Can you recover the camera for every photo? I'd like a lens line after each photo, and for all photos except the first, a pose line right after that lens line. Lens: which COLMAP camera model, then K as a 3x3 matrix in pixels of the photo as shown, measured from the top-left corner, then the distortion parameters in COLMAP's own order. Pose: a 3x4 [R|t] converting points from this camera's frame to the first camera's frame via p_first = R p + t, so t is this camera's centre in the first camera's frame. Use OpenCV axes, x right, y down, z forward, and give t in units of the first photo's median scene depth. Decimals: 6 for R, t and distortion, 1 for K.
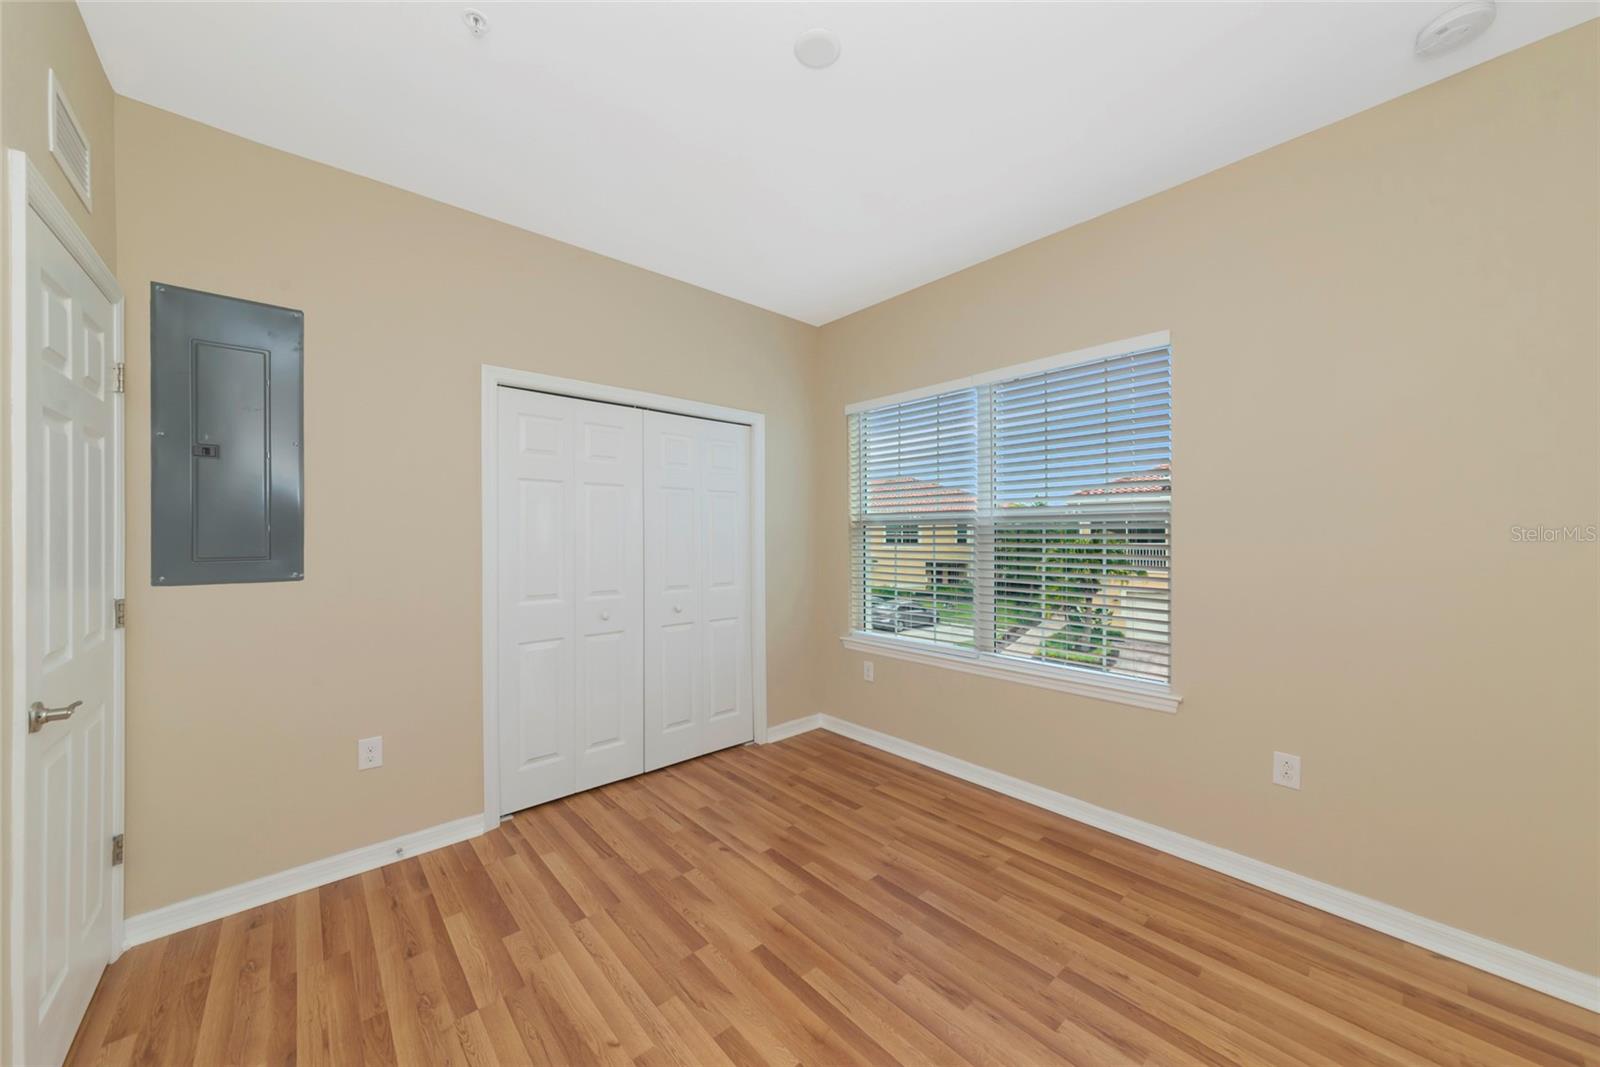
lens RADIAL K [[566.5, 0, 812.7], [0, 566.5, 522.1], [0, 0, 1]] dist [-0.000535, 0.000361]
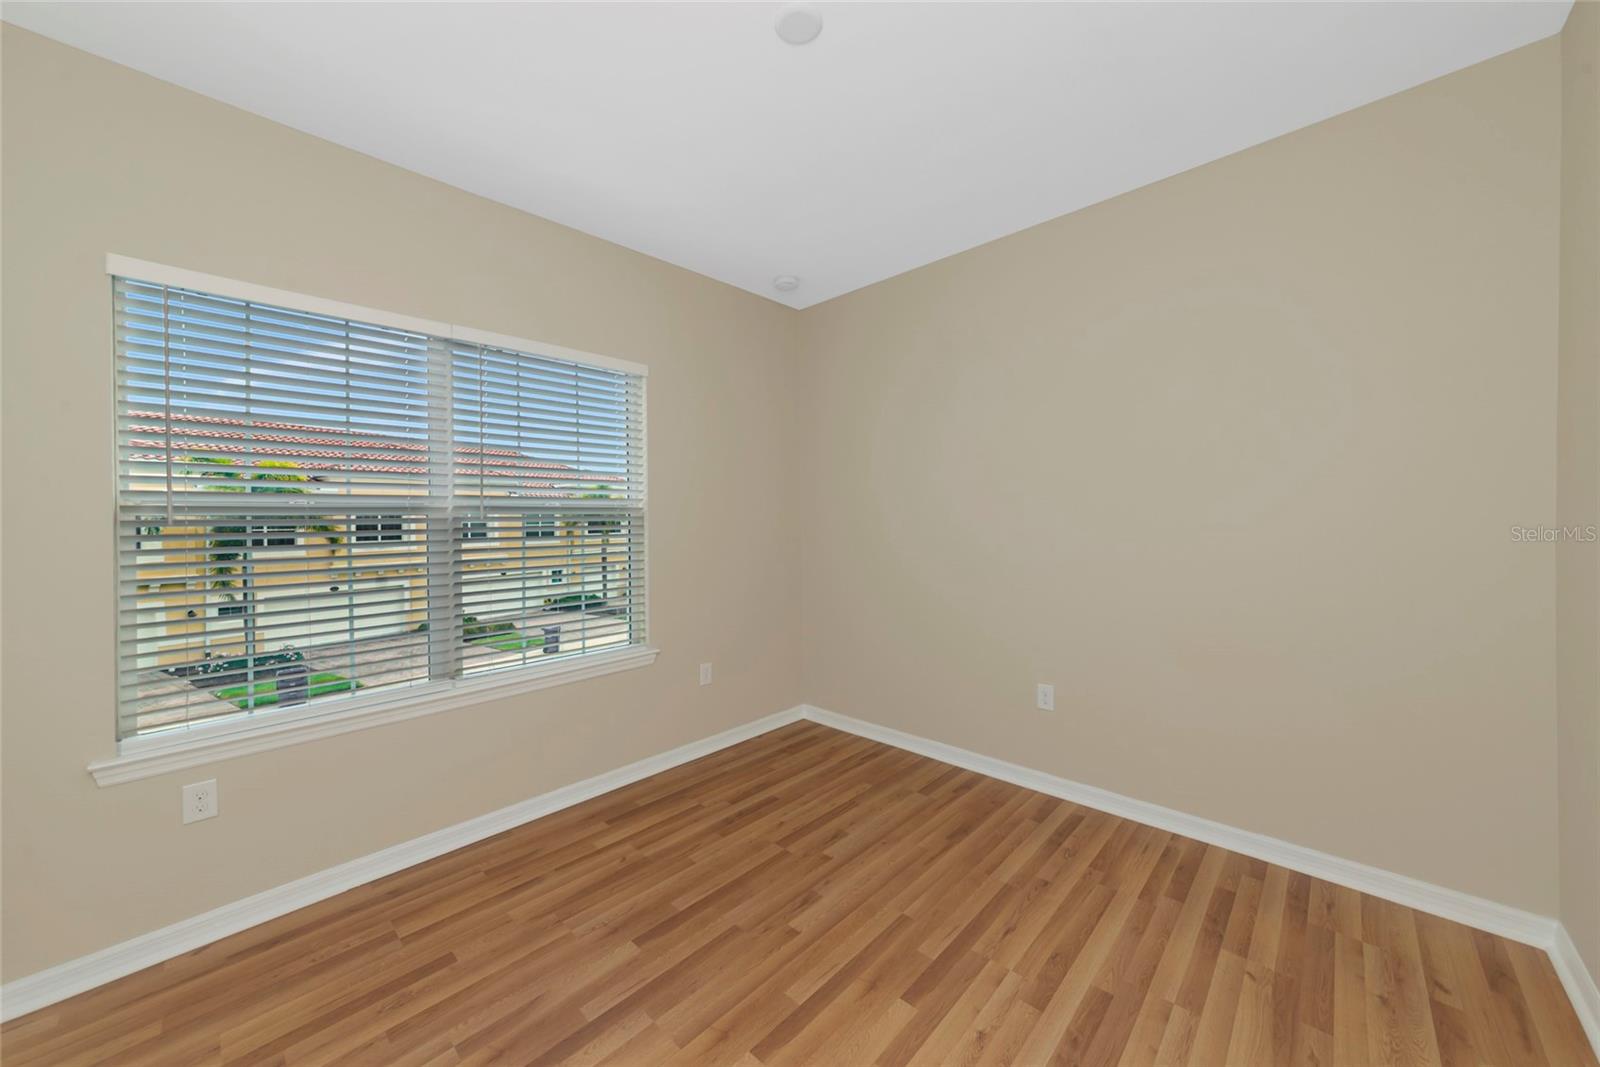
lens RADIAL K [[566.5, 0, 791.8], [0, 566.5, 512.2], [0, 0, 1]] dist [-0.000535, 0.000361]
pose [[-0.049248, 0.022075, 0.998543, -0.741931], [-0.001897, 0.999752, -0.022195, 0.023693], [-0.998785, -0.002988, -0.049194, 0.830815]]
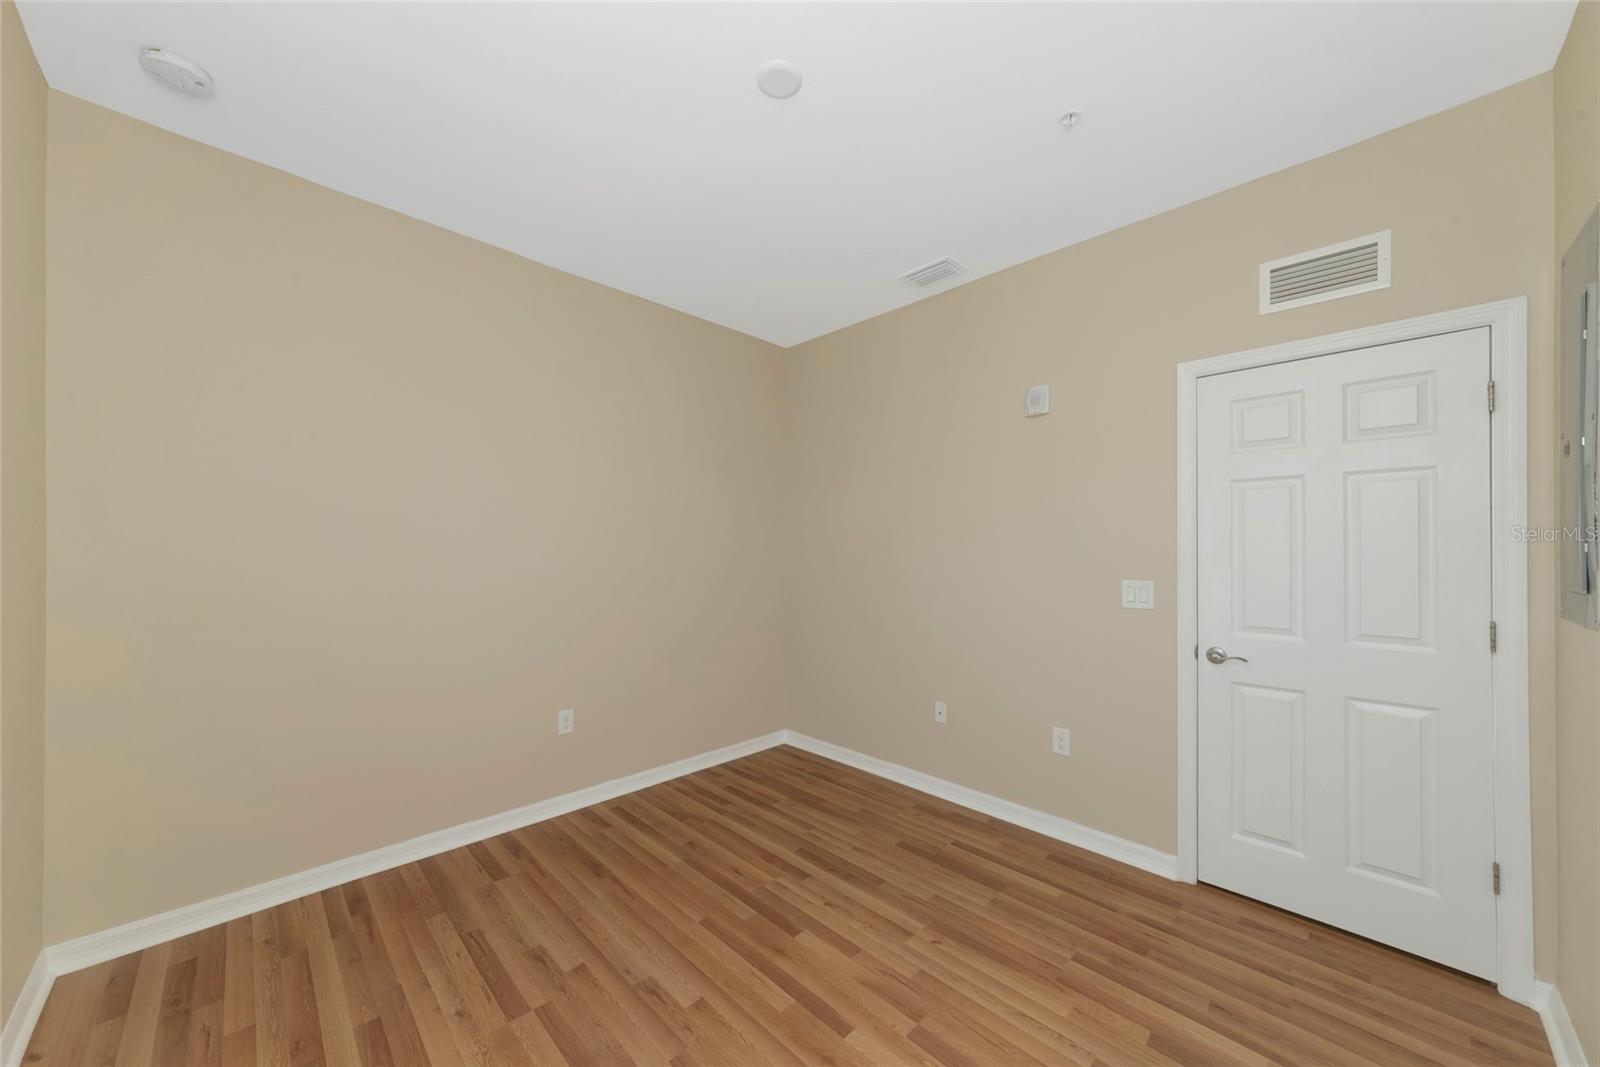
lens RADIAL K [[566.5, 0, 795.8], [0, 566.5, 555.9], [0, 0, 1]] dist [-0.000535, 0.000361]
pose [[-0.999903, -0.001872, -0.013806, -0.004175], [-0.001714, 0.999933, -0.011422, 0.029922], [0.013827, -0.011397, -0.999839, 1.564292]]
